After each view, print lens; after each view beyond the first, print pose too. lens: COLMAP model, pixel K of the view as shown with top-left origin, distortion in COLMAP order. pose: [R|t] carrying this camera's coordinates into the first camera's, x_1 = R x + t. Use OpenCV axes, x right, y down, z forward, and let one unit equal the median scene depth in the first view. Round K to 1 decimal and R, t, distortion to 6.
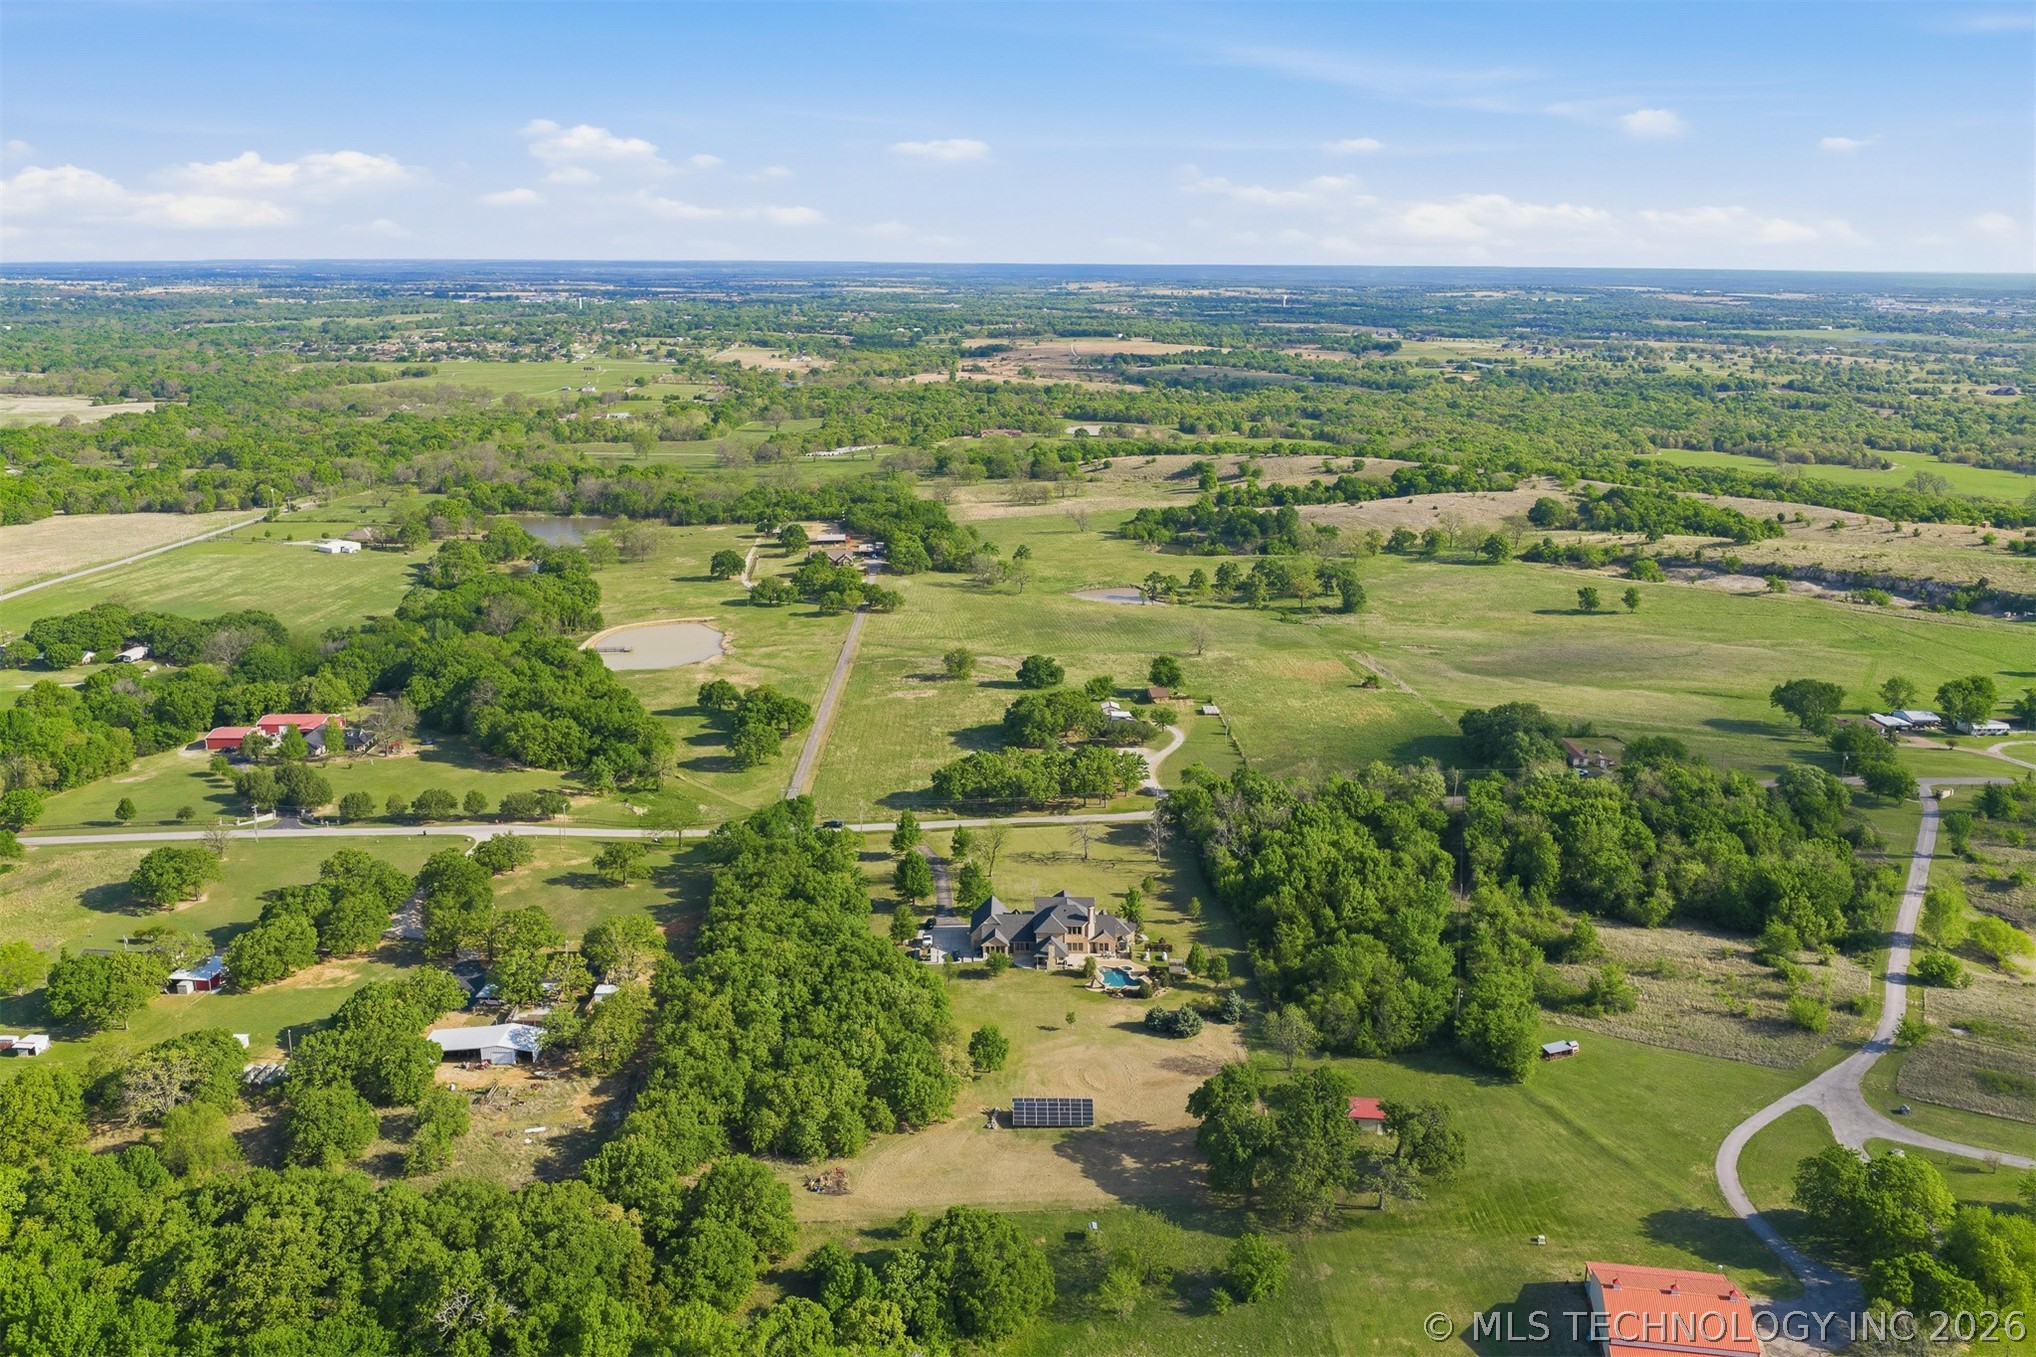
lens RADIAL K [[1715.2, 0, 1030.6], [0, 1715.2, 692.1], [0, 0, 1]] dist [0.027095, -0.052271]
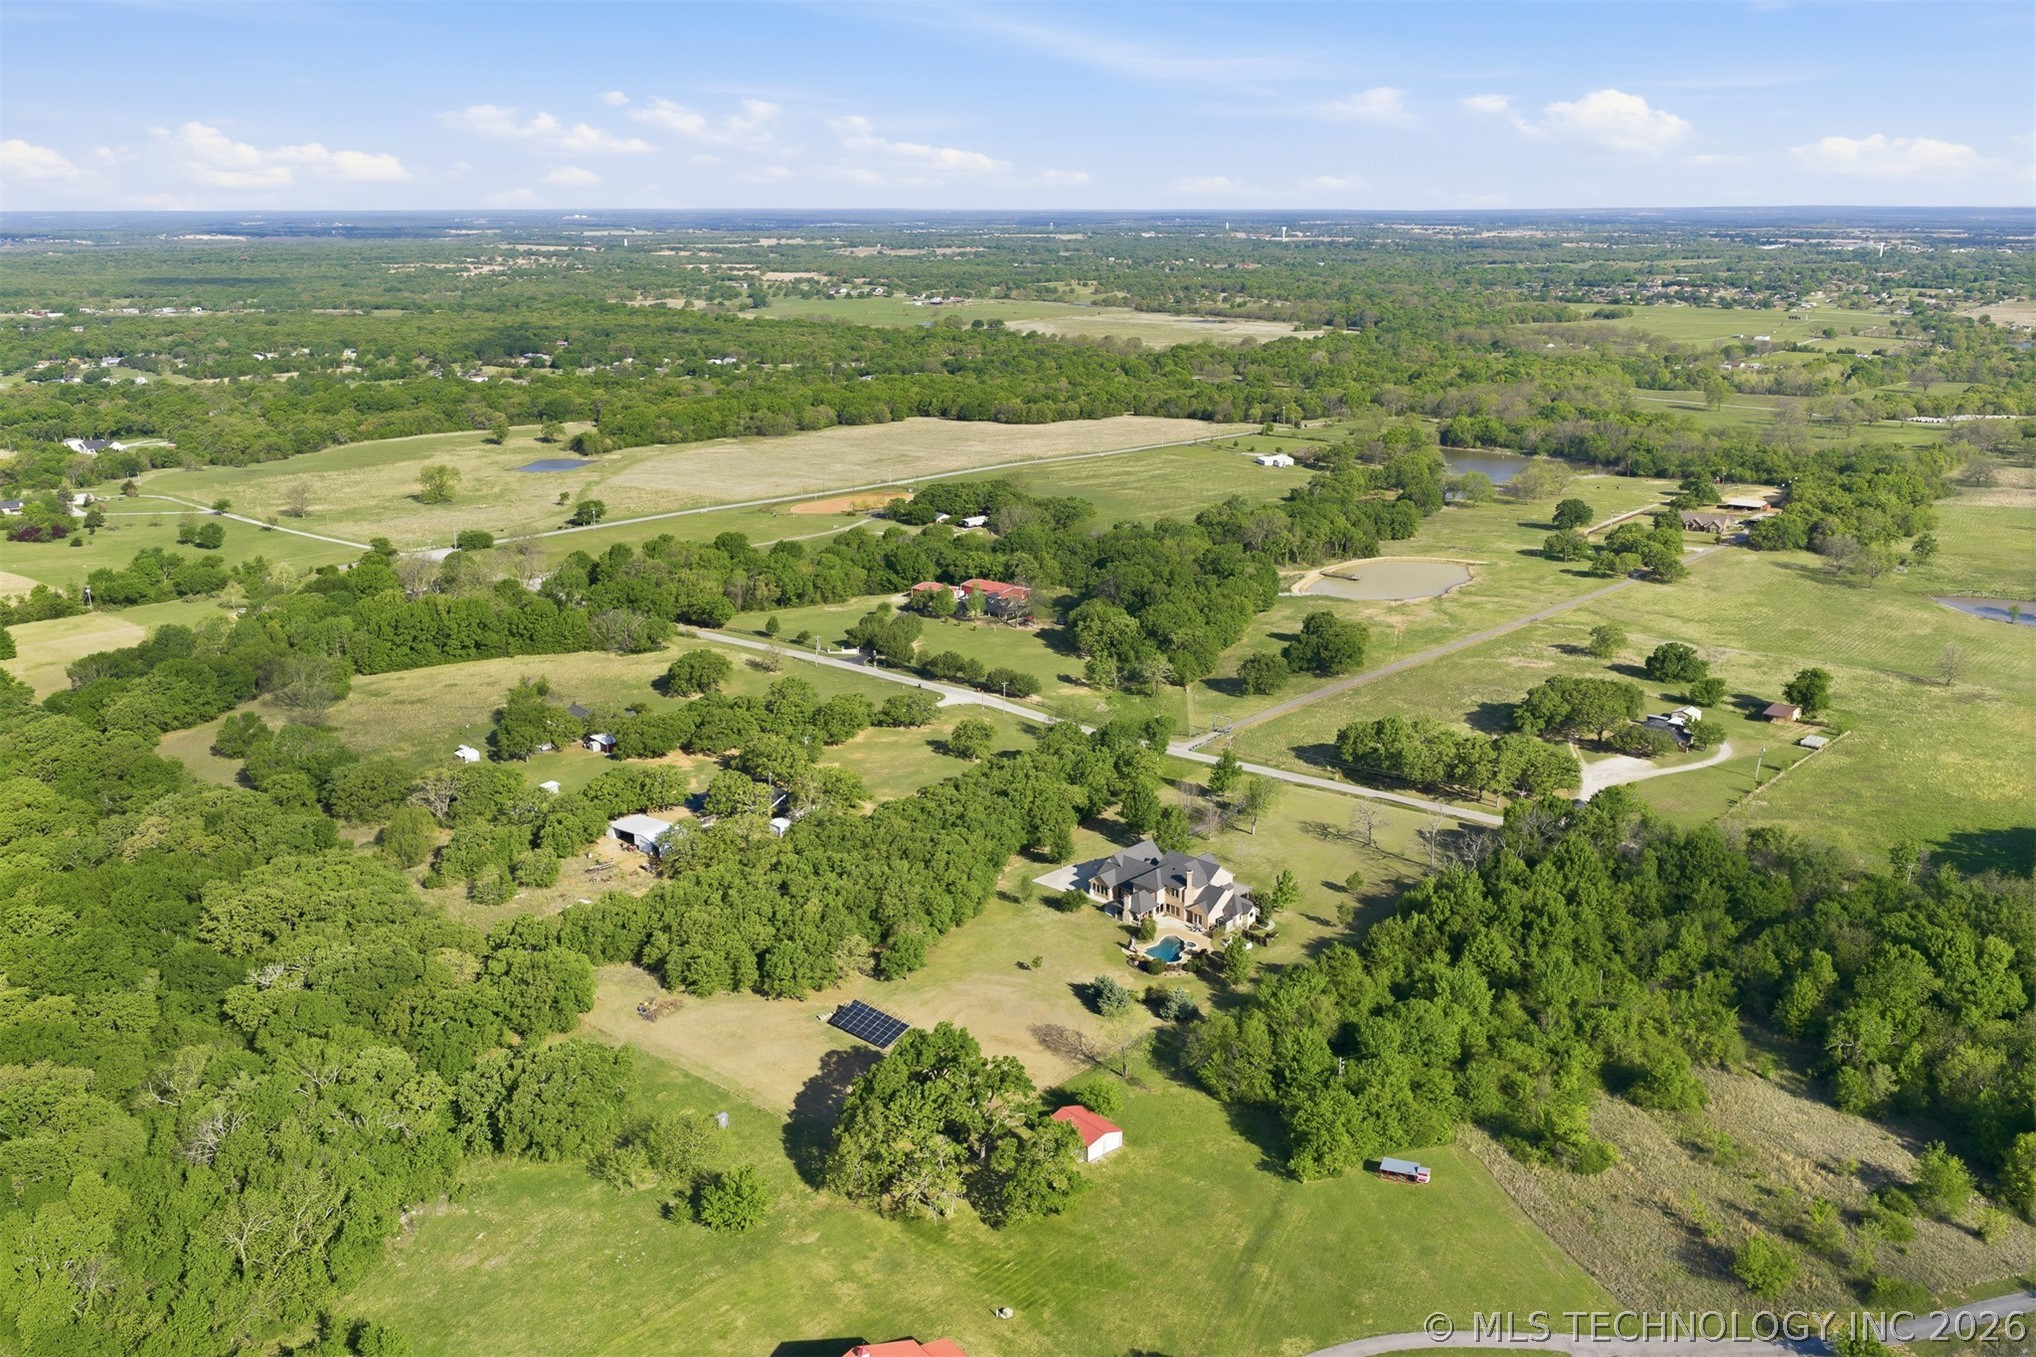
lens RADIAL K [[1715.2, 0, 996.8], [0, 1715.2, 672.6], [0, 0, 1]] dist [0.027095, -0.052271]
pose [[0.721403, 0.178796, -0.669036, 0.538689], [-0.166769, 0.982517, 0.082750, -0.035039], [0.672135, 0.051878, 0.738609, 0.251283]]
